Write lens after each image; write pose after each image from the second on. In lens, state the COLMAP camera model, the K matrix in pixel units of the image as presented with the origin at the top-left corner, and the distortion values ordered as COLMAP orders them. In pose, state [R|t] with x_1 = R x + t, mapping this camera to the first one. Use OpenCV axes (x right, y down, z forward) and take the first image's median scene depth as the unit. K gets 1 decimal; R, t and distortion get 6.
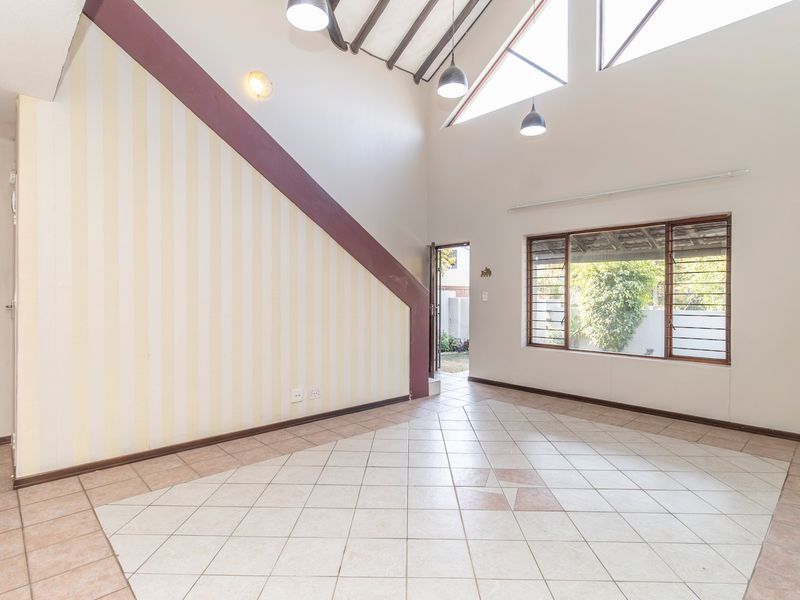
lens RADIAL K [[428.4, 0, 416.1], [0, 428.4, 297.7], [0, 0, 1]] dist [0.001240, 0.001682]
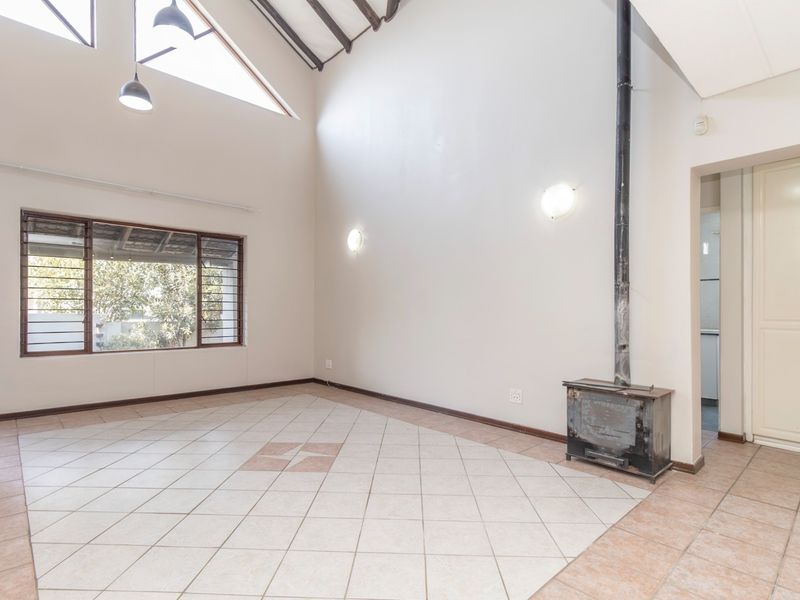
lens RADIAL K [[413.9, 0, 380.2], [0, 413.9, 306.5], [0, 0, 1]] dist [0.011131, 0.000261]
pose [[0.068068, 0.005853, 0.997664, -0.521455], [-0.005298, 0.999971, -0.005505, 0.032189], [-0.997667, -0.004910, 0.068097, 0.413781]]
